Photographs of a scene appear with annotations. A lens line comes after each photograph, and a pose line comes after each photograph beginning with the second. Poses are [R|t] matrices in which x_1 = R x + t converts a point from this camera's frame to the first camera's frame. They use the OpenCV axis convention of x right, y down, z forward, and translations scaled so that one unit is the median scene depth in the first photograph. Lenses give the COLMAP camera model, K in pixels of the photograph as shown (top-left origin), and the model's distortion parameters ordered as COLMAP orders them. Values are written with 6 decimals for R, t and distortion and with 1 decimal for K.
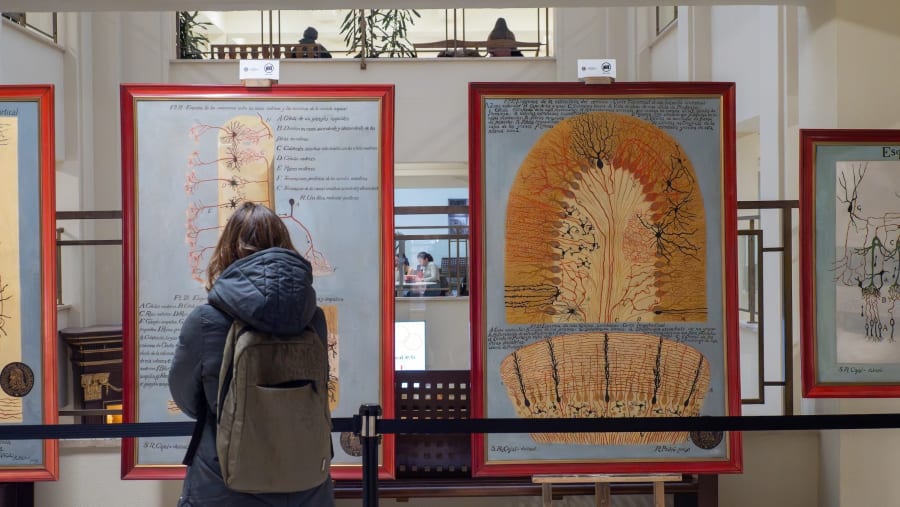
lens RADIAL K [[6628.8, 0, 450.4], [0, 6628.8, 253.5], [0, 0, 1]] dist [1.373907, 0.000000]
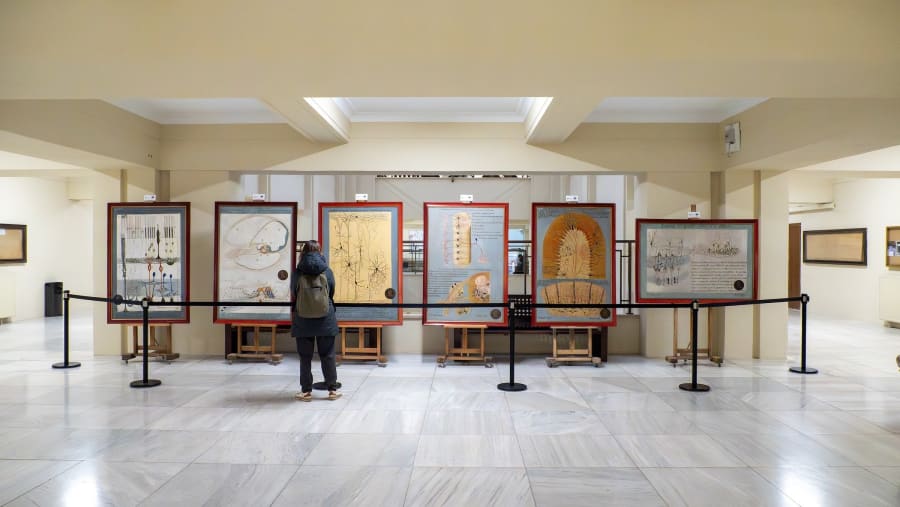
lens RADIAL K [[6628.8, 0, 449.7], [0, 6628.8, 255.5], [0, 0, 1]] dist [1.373907, 0.000000]
pose [[0.999641, 0.011759, 0.024081, -0.112626], [-0.011643, 0.999920, -0.004940, 0.015817], [-0.024138, 0.004658, 0.999698, -2.172096]]
